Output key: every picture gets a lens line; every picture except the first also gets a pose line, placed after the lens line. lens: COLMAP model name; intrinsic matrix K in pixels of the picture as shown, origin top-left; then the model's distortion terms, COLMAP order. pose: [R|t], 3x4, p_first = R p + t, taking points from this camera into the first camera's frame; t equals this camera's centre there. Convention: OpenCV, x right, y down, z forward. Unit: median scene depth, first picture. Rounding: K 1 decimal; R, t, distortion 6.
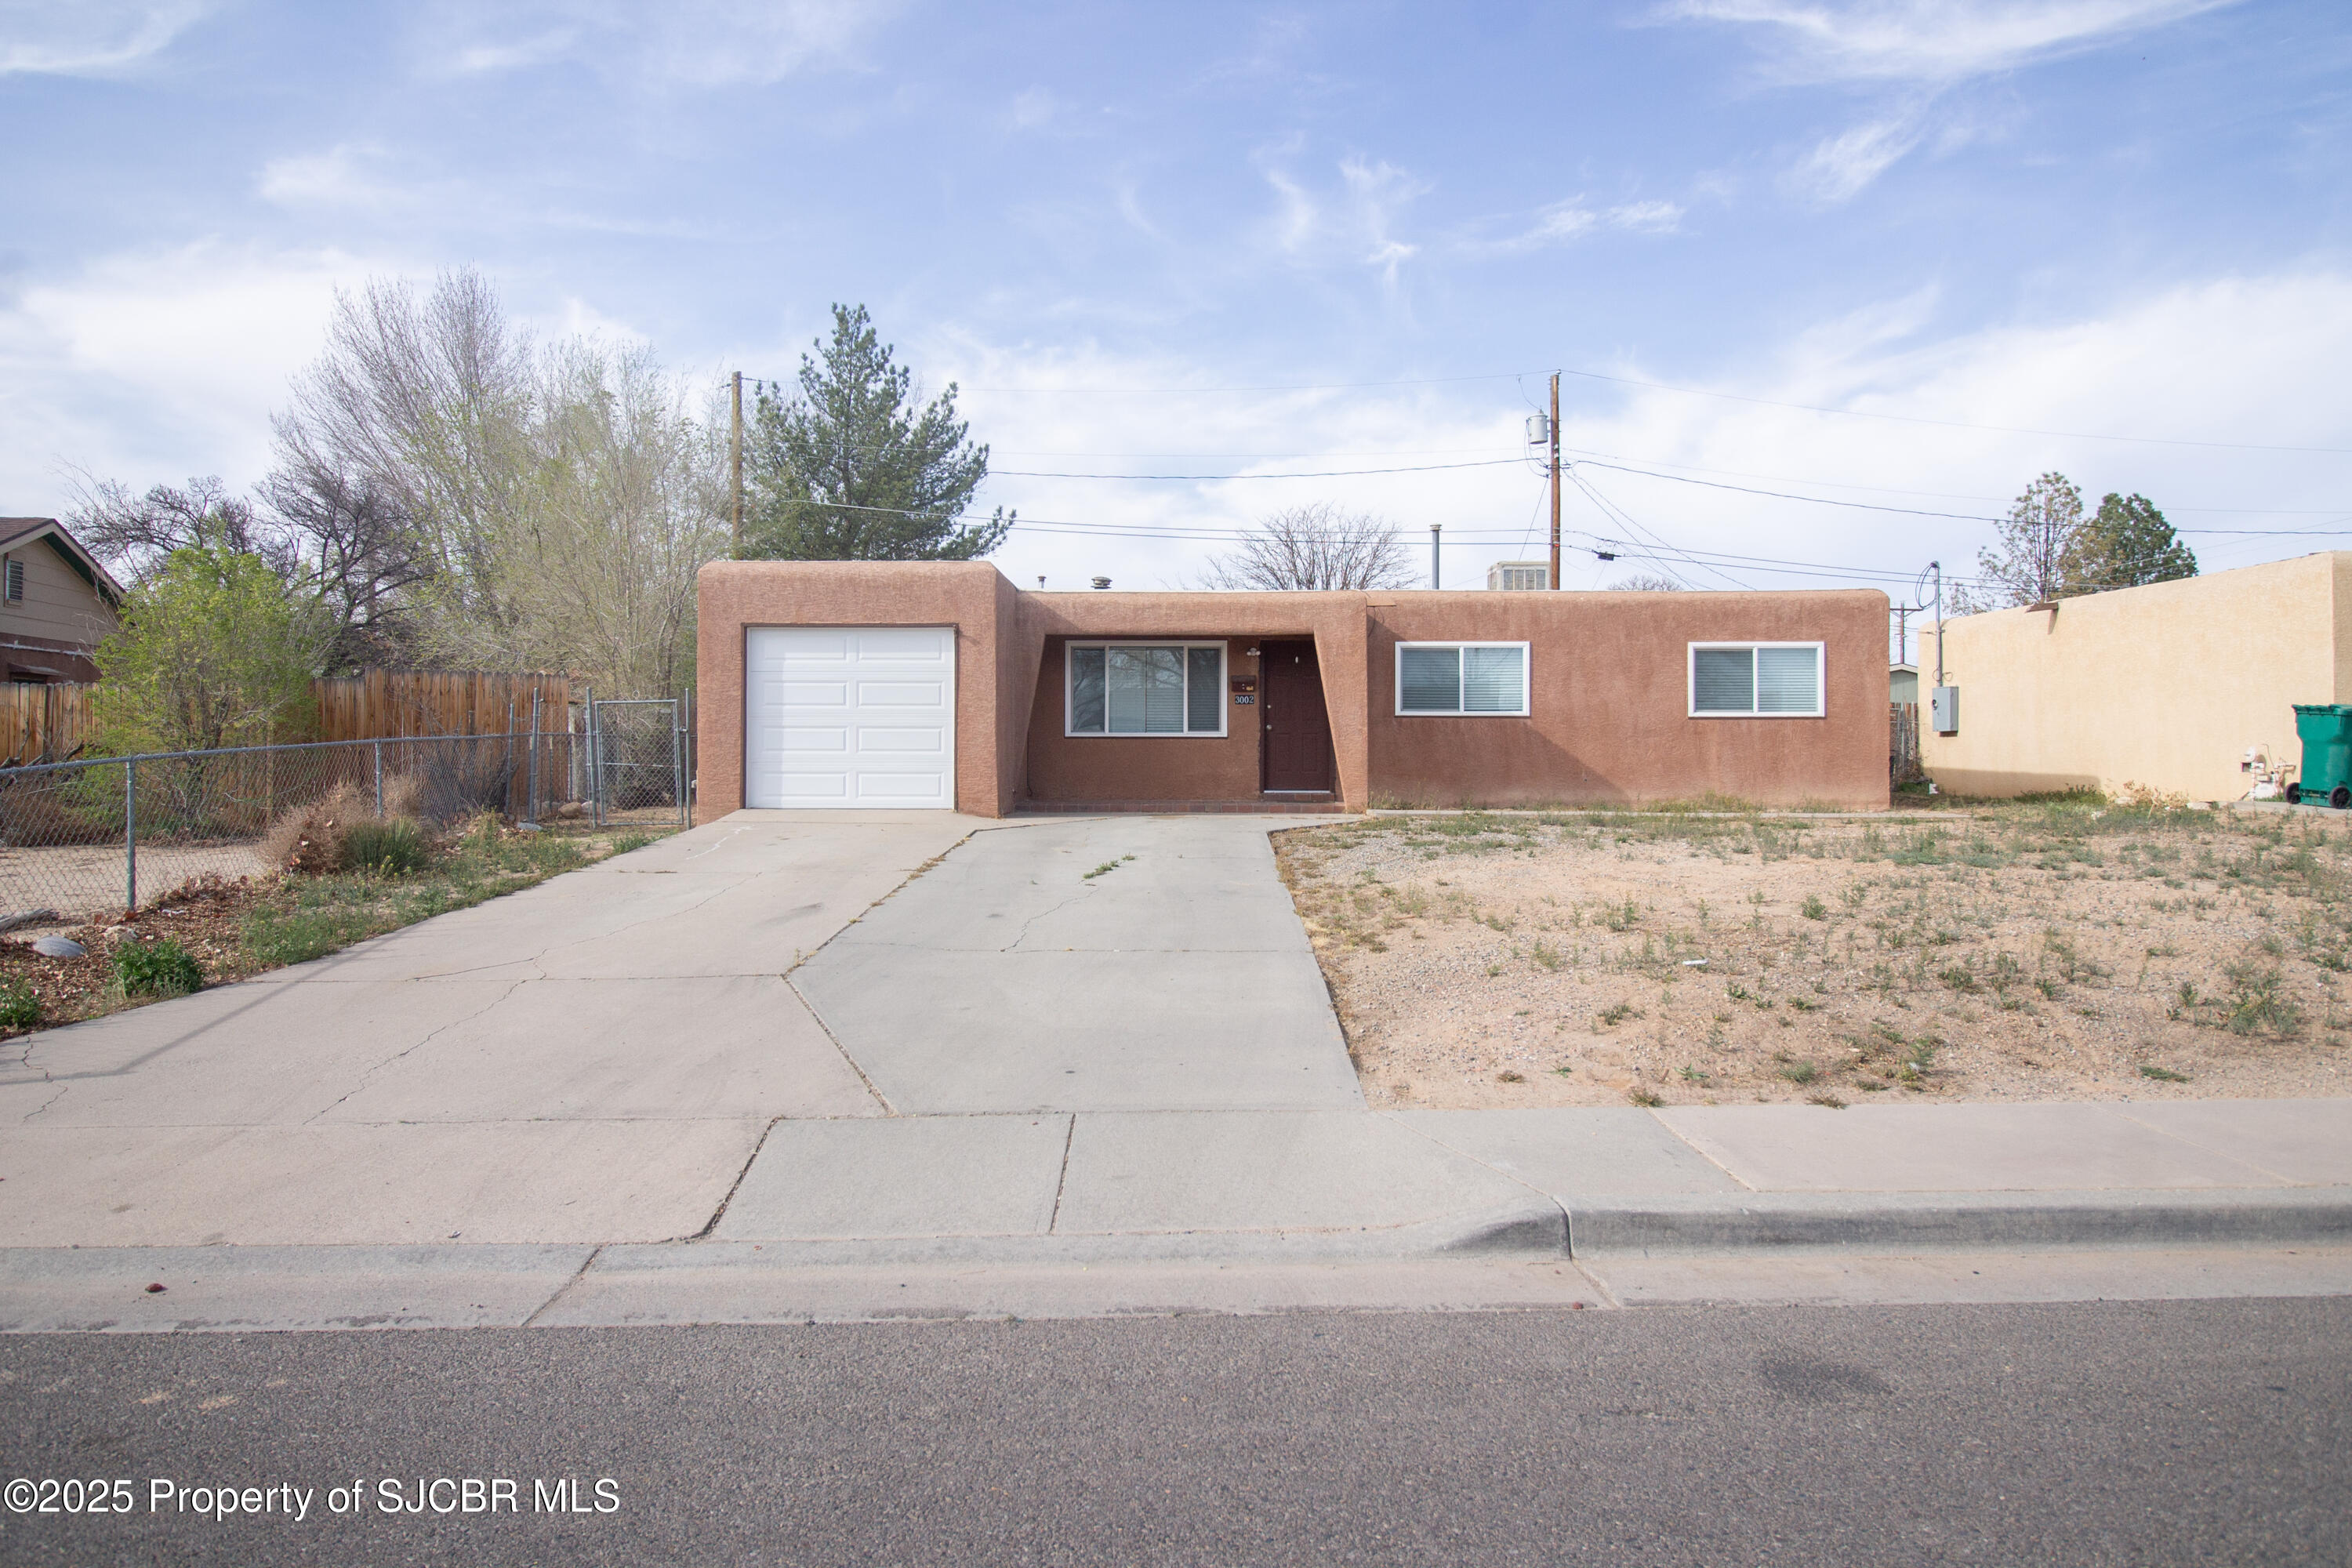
lens RADIAL K [[1411.5, 0, 1168.3], [0, 1411.5, 760.7], [0, 0, 1]] dist [0.003205, -0.005080]
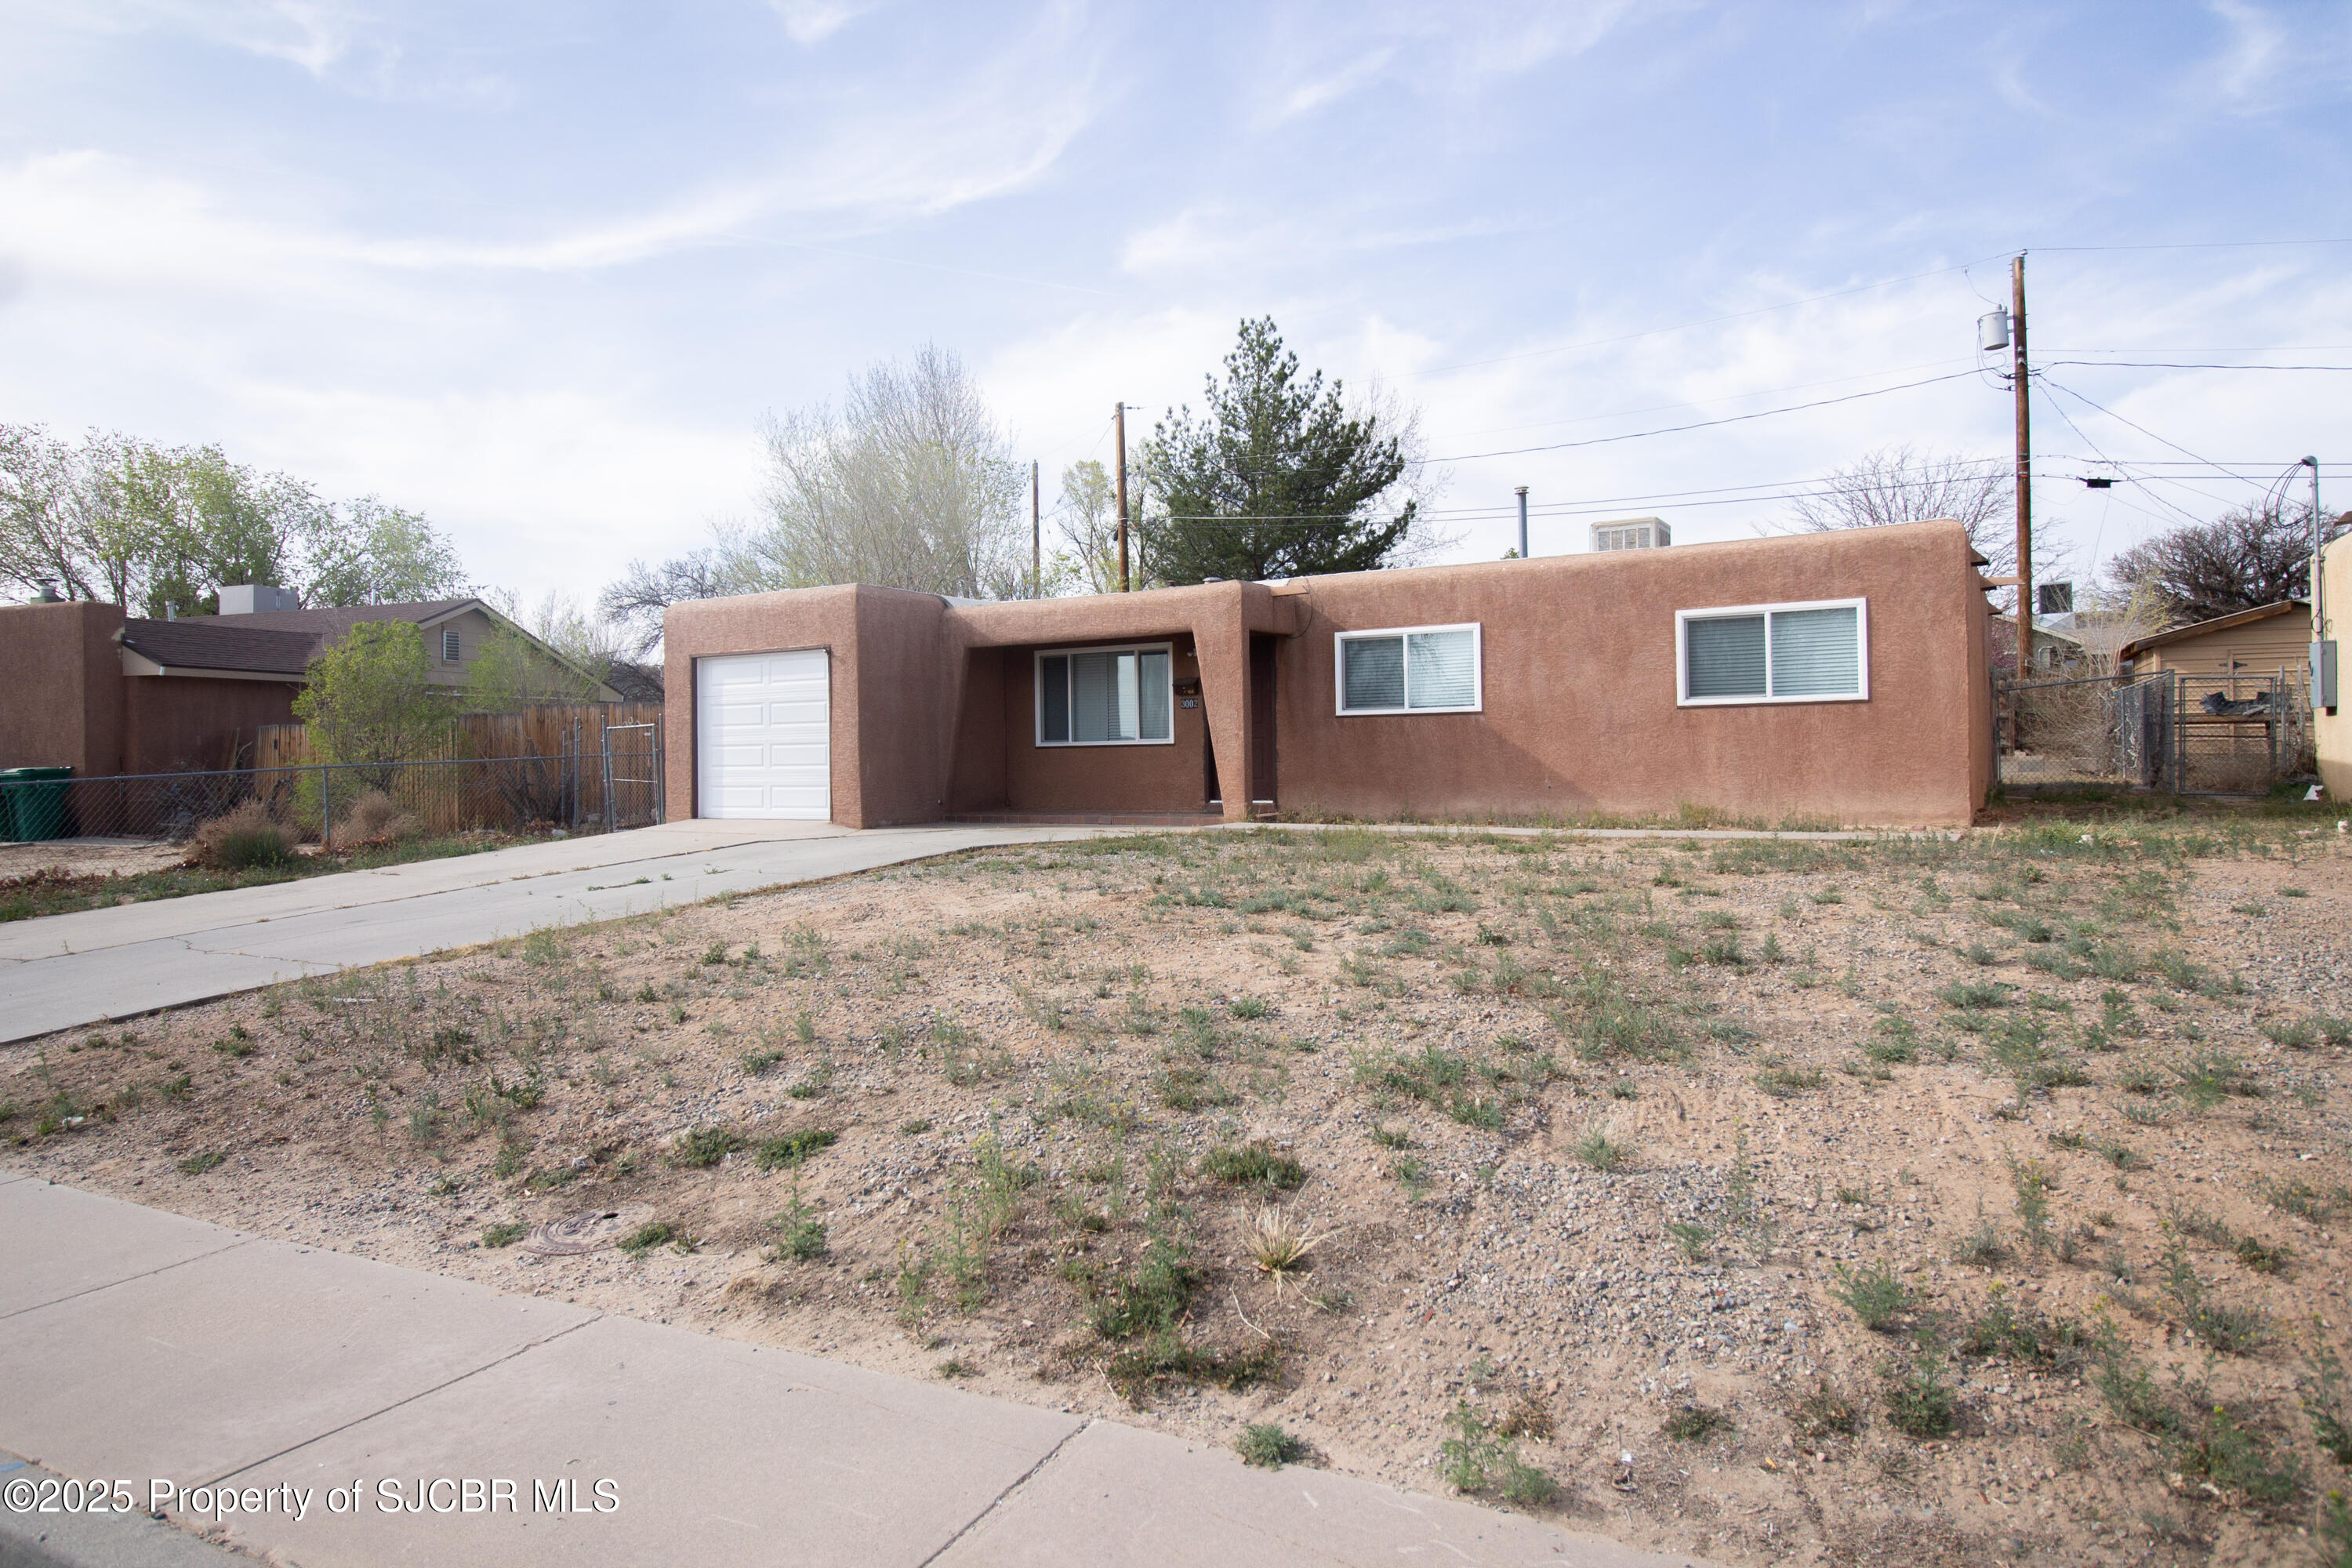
lens RADIAL K [[1411.5, 0, 1168.3], [0, 1411.5, 760.7], [0, 0, 1]] dist [0.003205, -0.005080]
pose [[0.866977, -0.014749, -0.498130, 0.512869], [0.016172, 0.999868, -0.001457, -0.004120], [0.498086, -0.006793, 0.867101, 0.178943]]
